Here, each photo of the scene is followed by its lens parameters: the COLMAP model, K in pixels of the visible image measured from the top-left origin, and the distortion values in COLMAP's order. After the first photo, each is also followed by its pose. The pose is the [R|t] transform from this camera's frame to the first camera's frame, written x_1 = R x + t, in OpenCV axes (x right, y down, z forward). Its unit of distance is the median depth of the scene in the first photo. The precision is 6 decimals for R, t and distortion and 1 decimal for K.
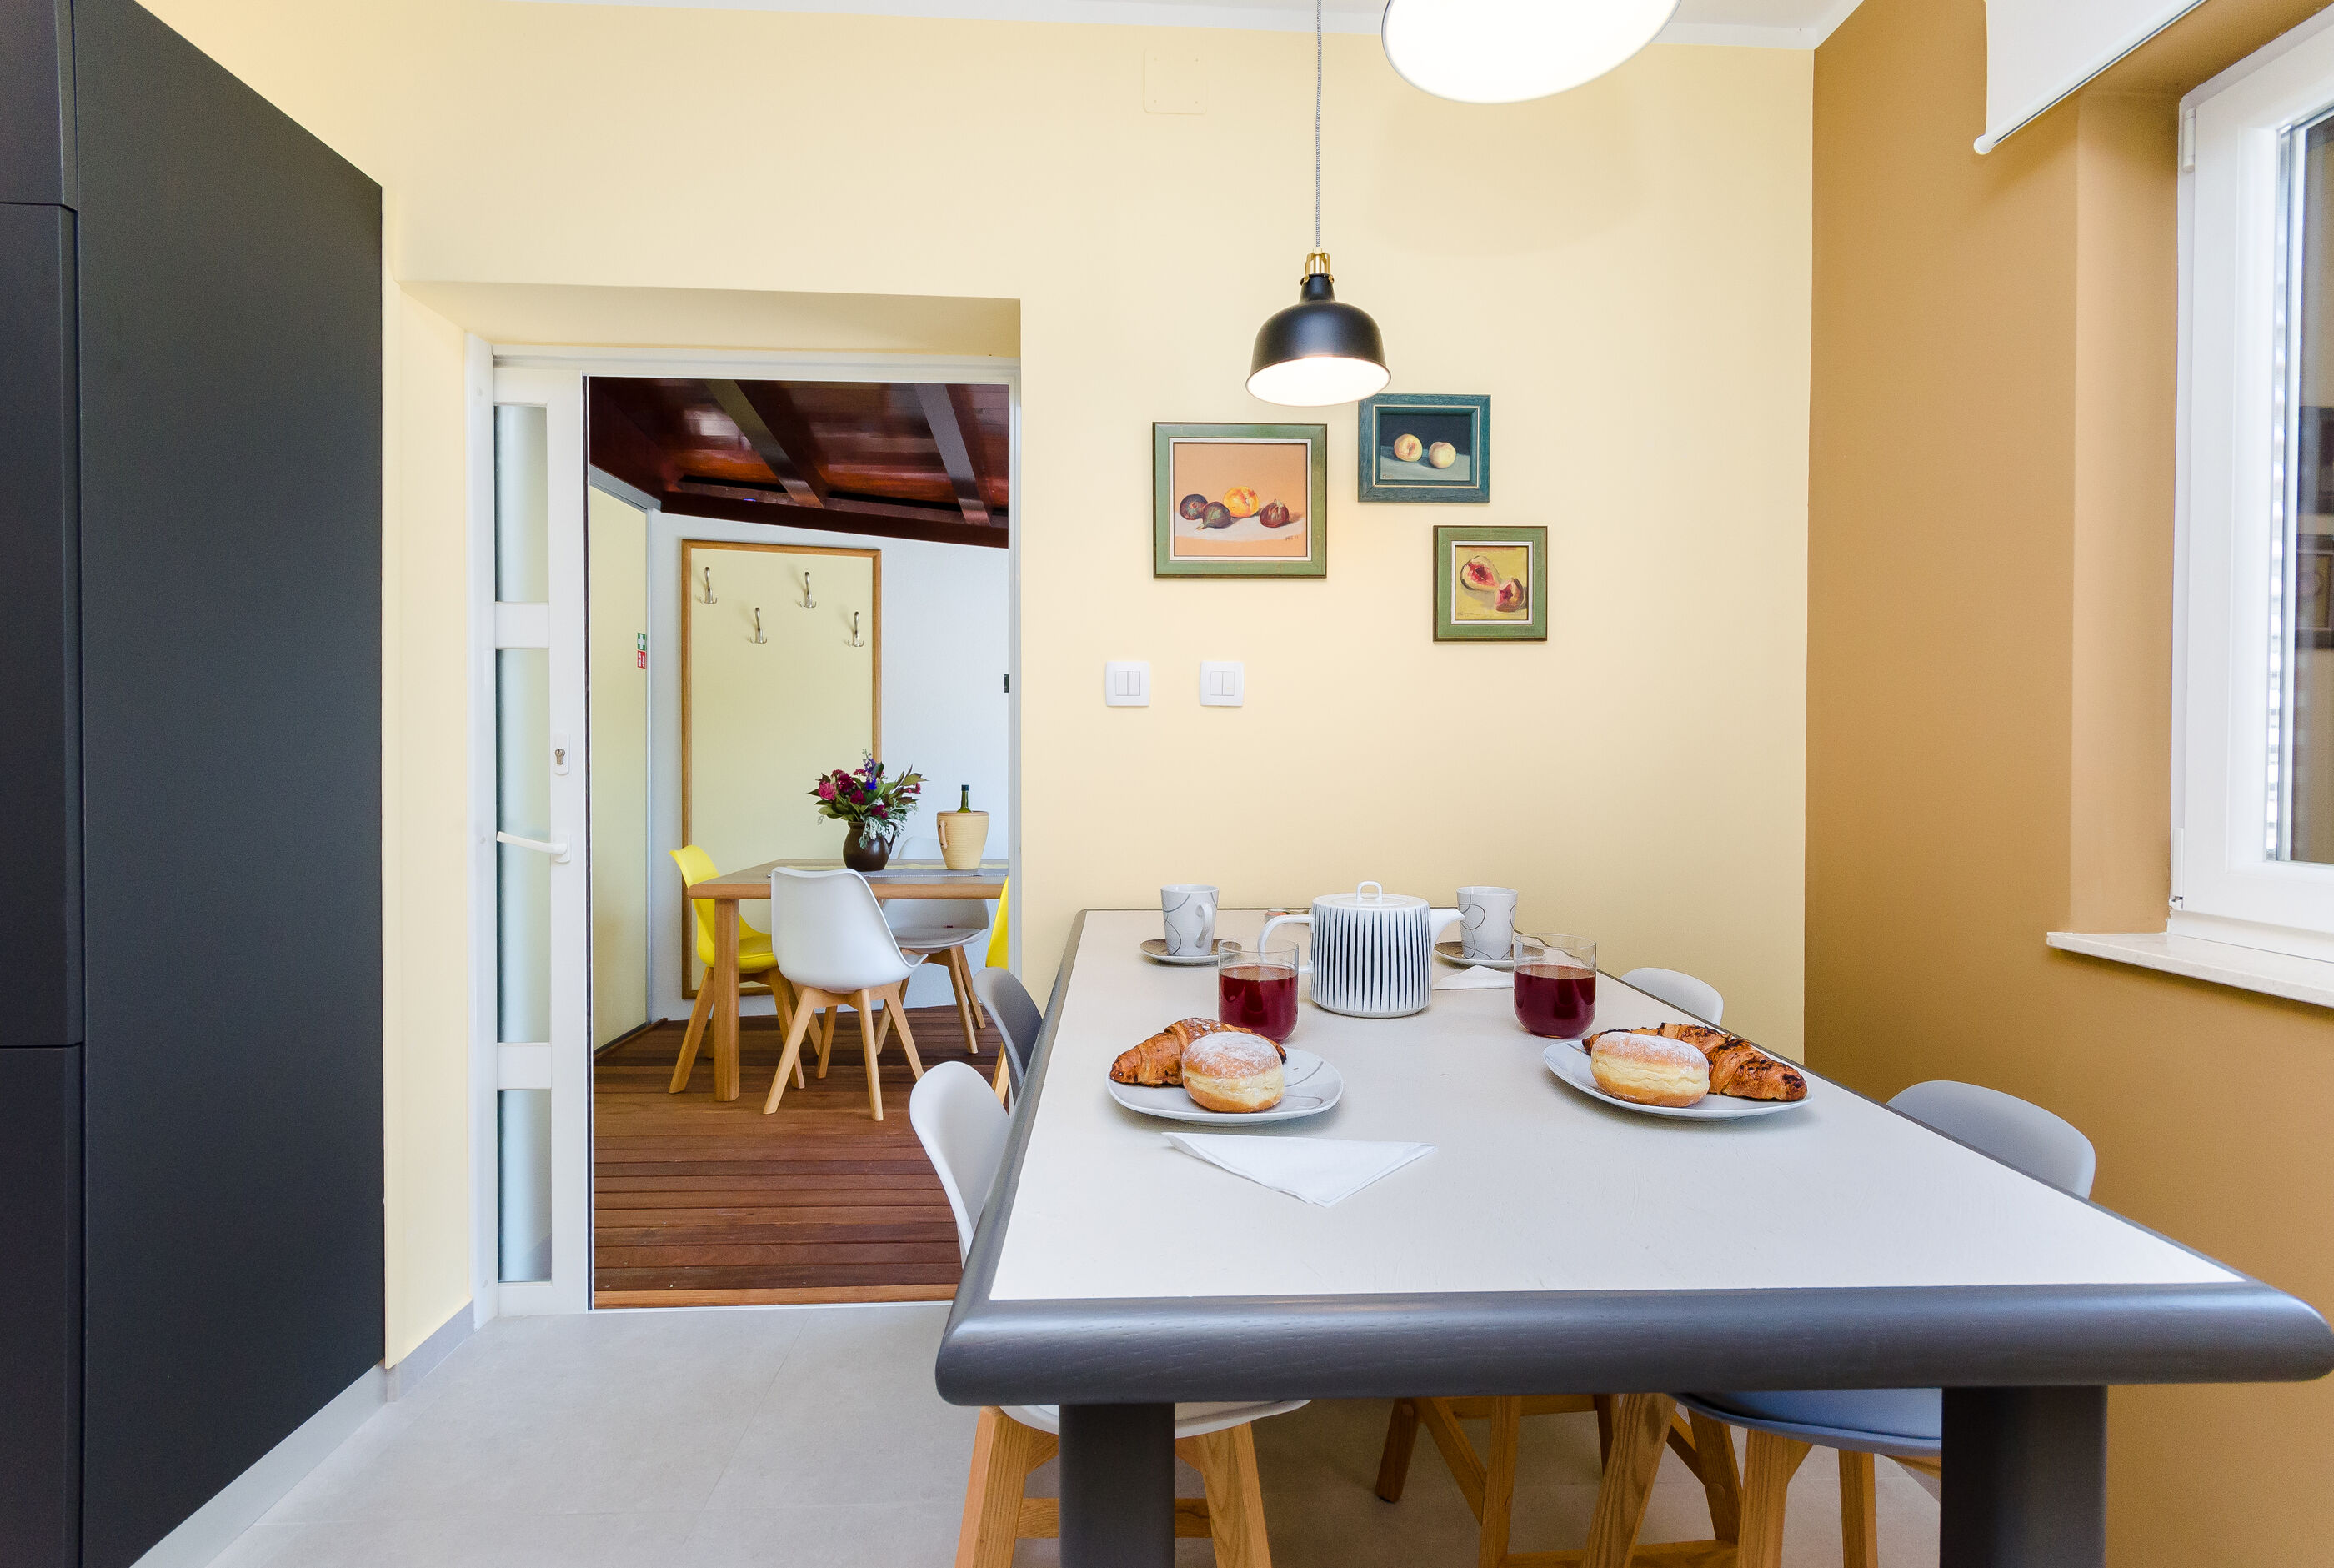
lens RADIAL K [[1037.7, 0, 1168.1], [0, 1037.7, 763.7], [0, 0, 1]] dist [-0.003478, 0.000177]
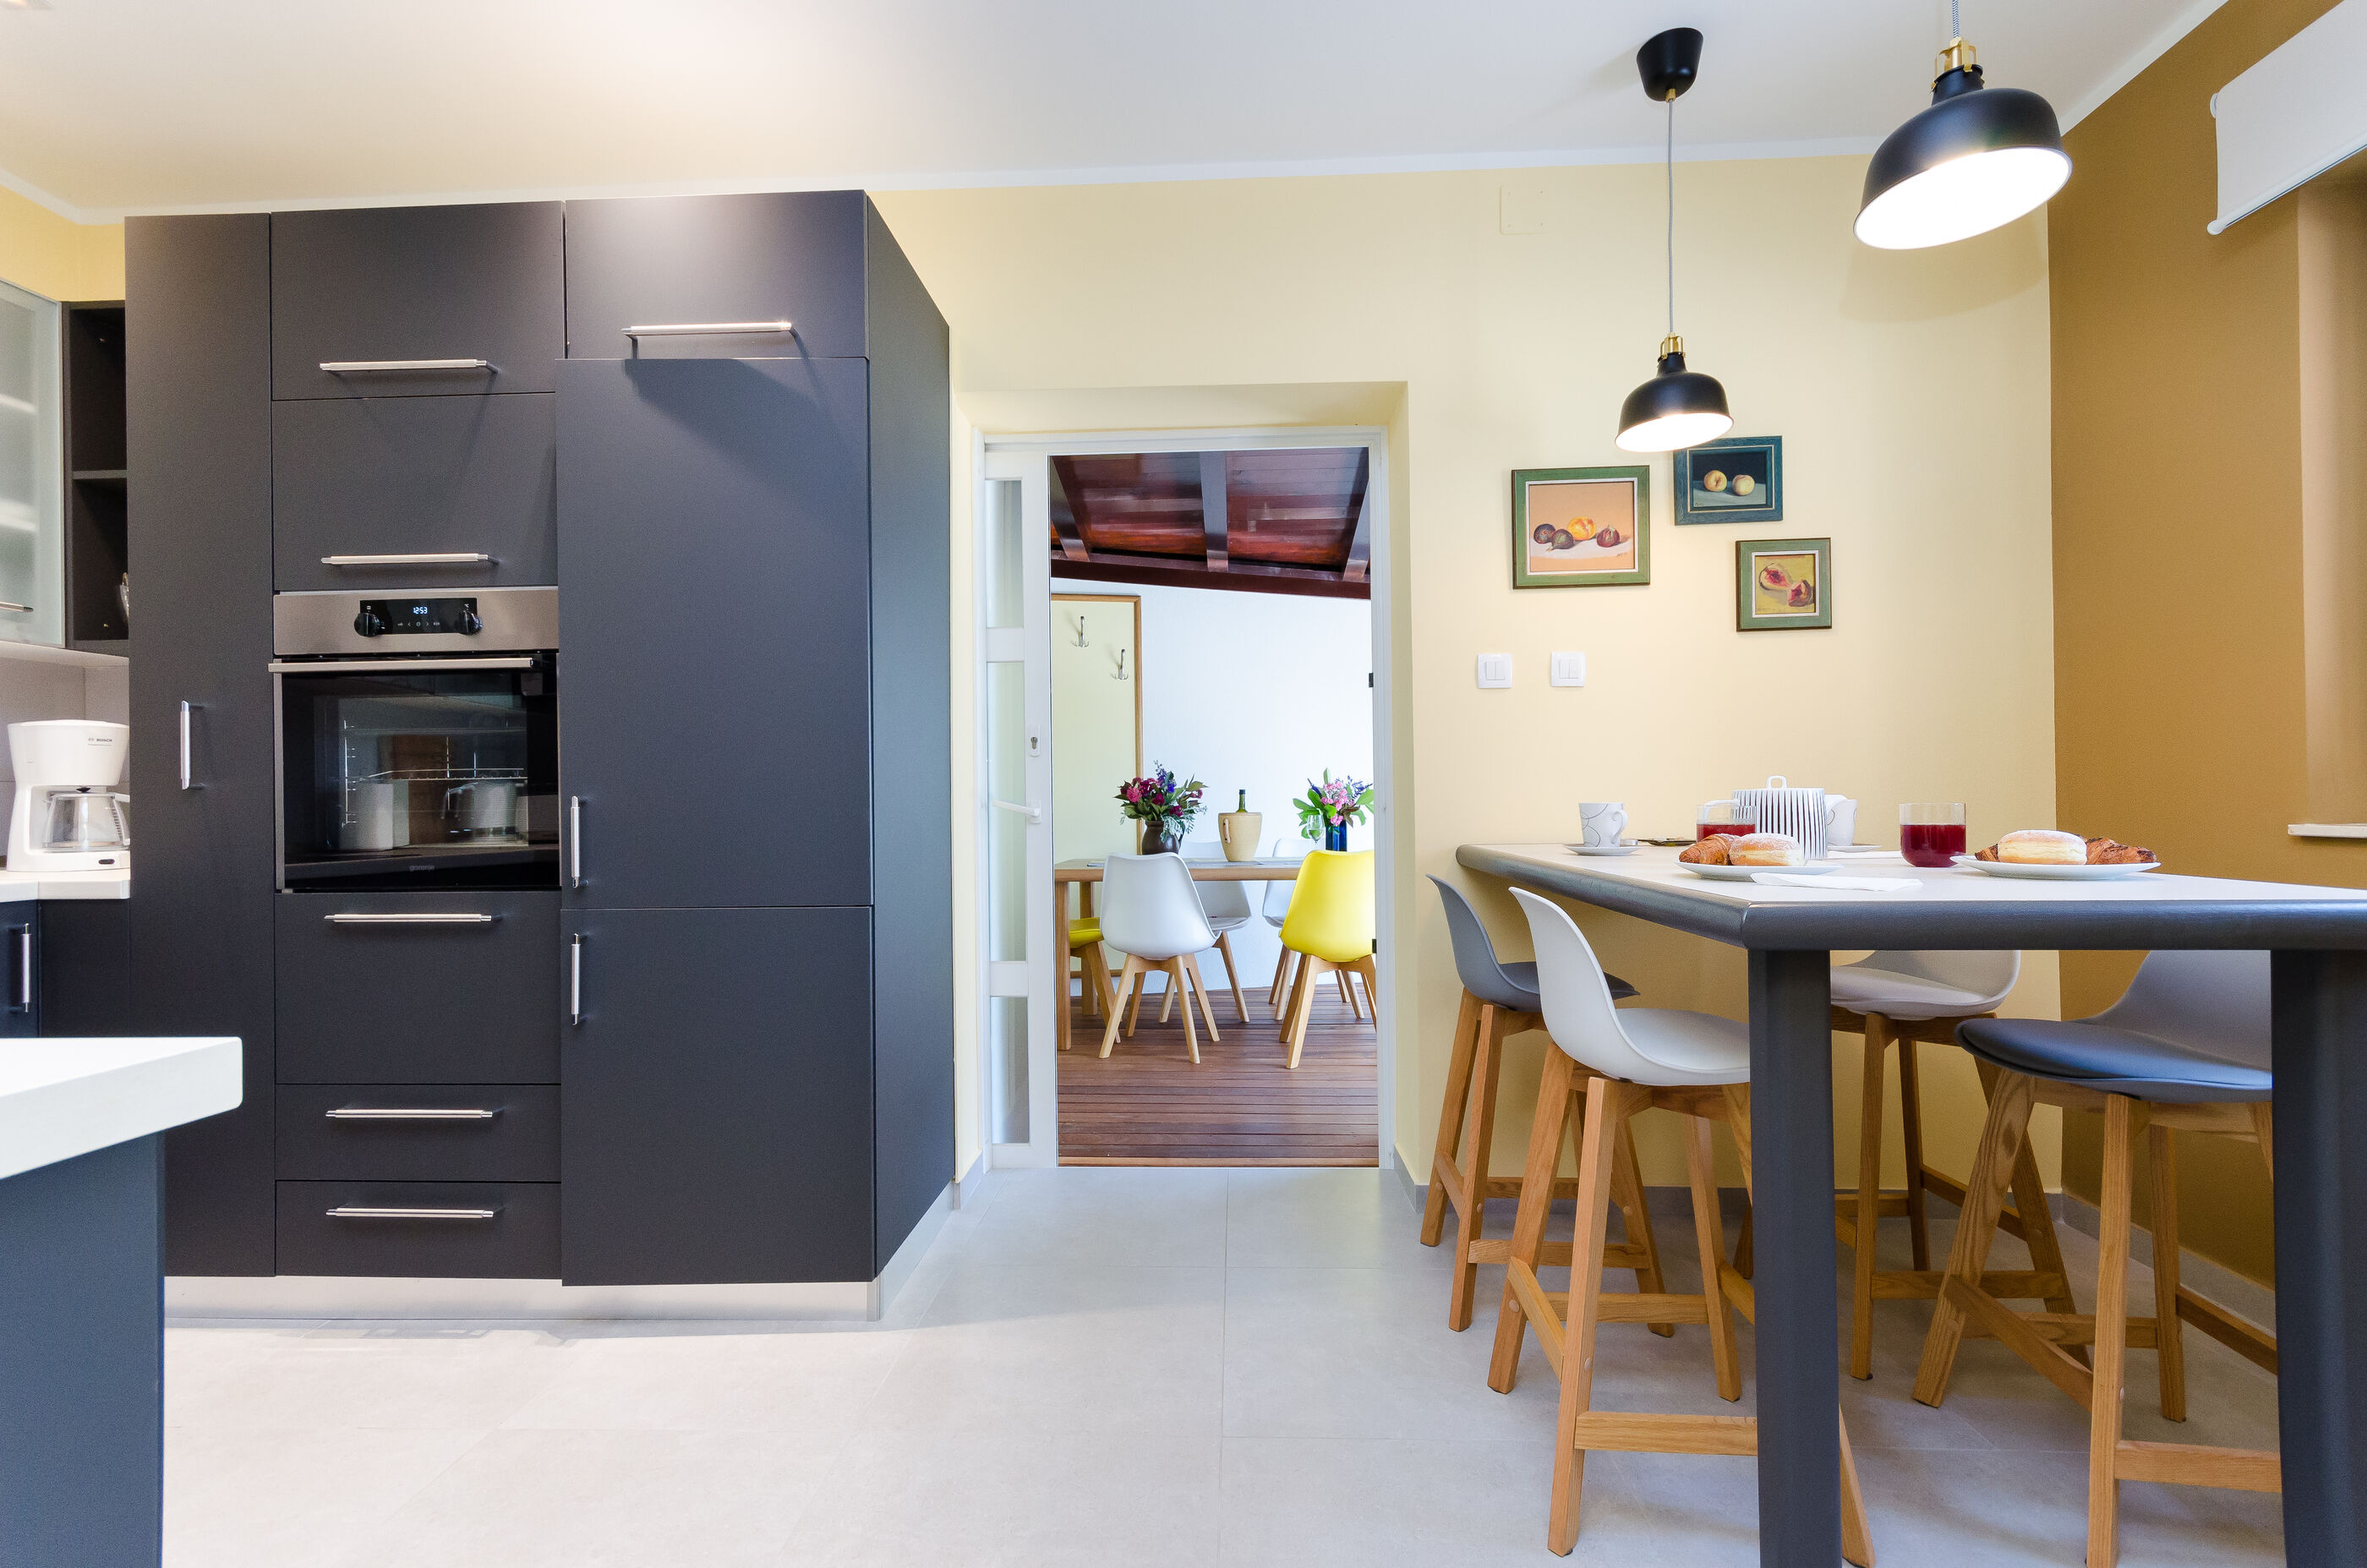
lens RADIAL K [[1013.0, 0, 1188.4], [0, 1013.0, 797.3], [0, 0, 1]] dist [0.002182, -0.000328]
pose [[0.995574, -0.015735, -0.092653, -0.254961], [0.014198, 0.999751, -0.017217, 0.081831], [0.092901, 0.015825, 0.995550, -0.249612]]
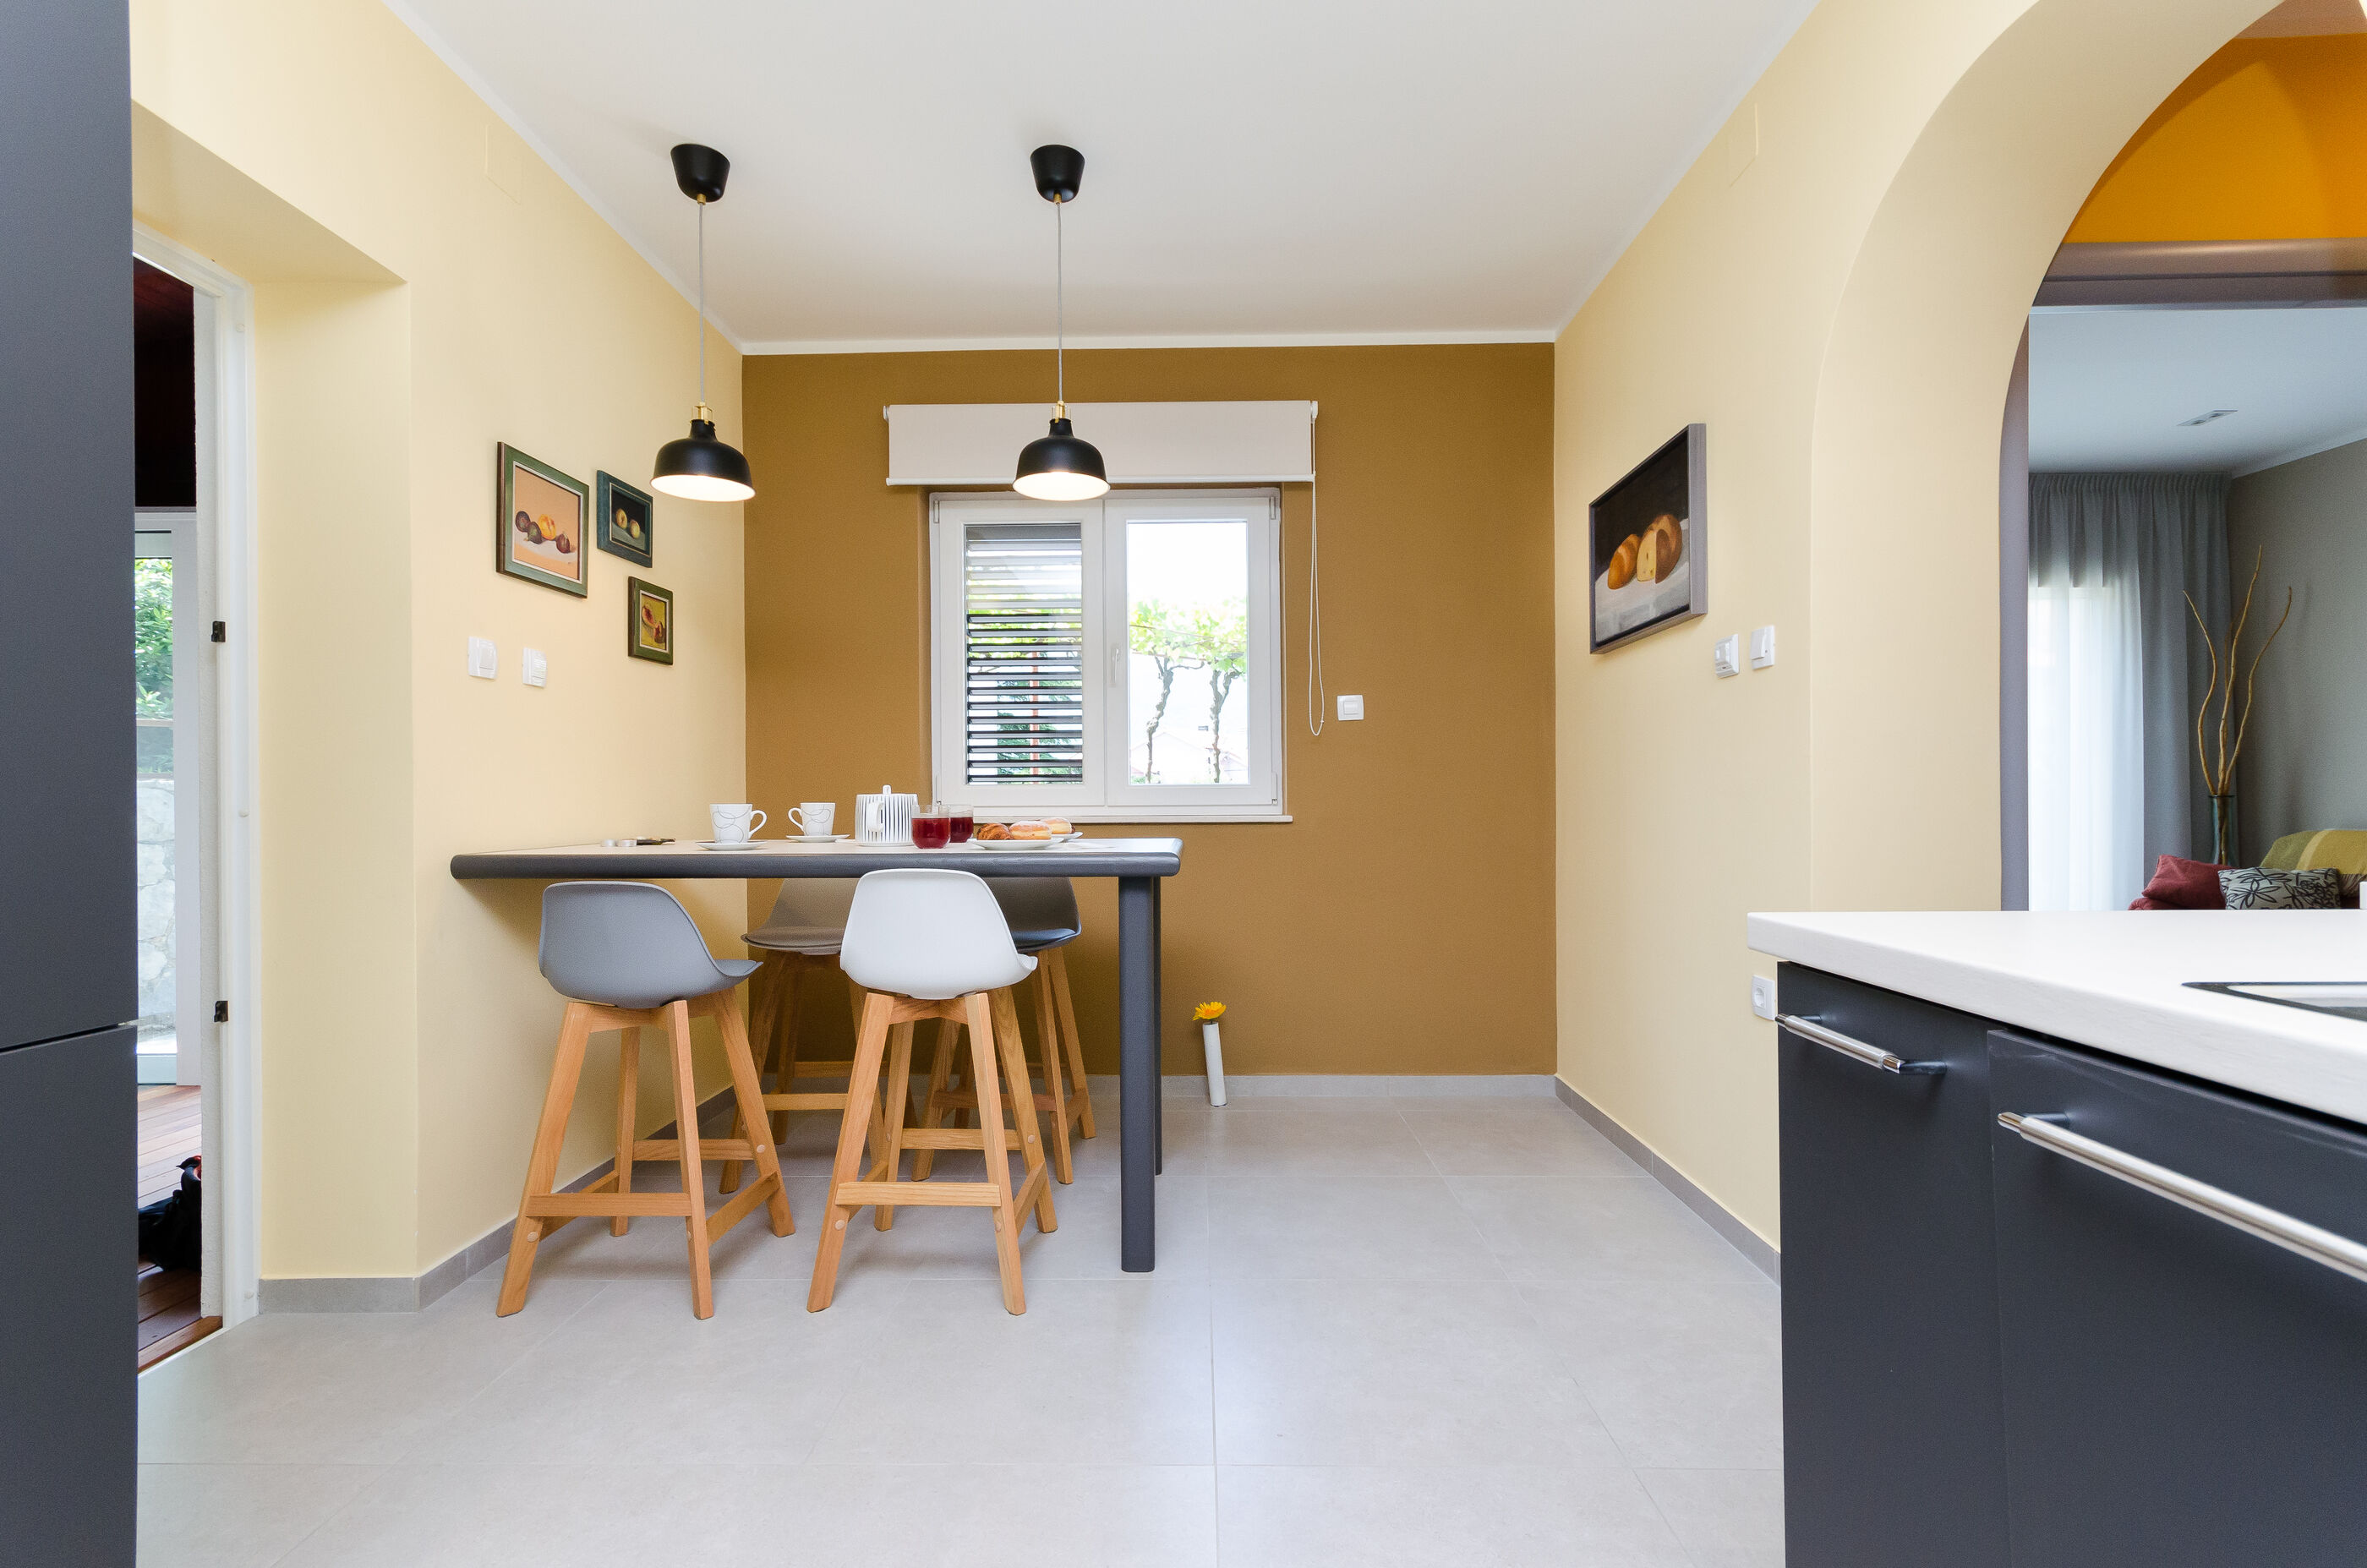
lens RADIAL K [[1068.6, 0, 1183.6], [0, 1068.6, 795.8], [0, 0, 1]] dist [0.000742, 0.012481]
pose [[0.054607, -0.000254, 0.998508, -0.997359], [0.018033, 0.999837, -0.000732, 0.076840], [-0.998345, 0.018046, 0.054603, 0.128637]]
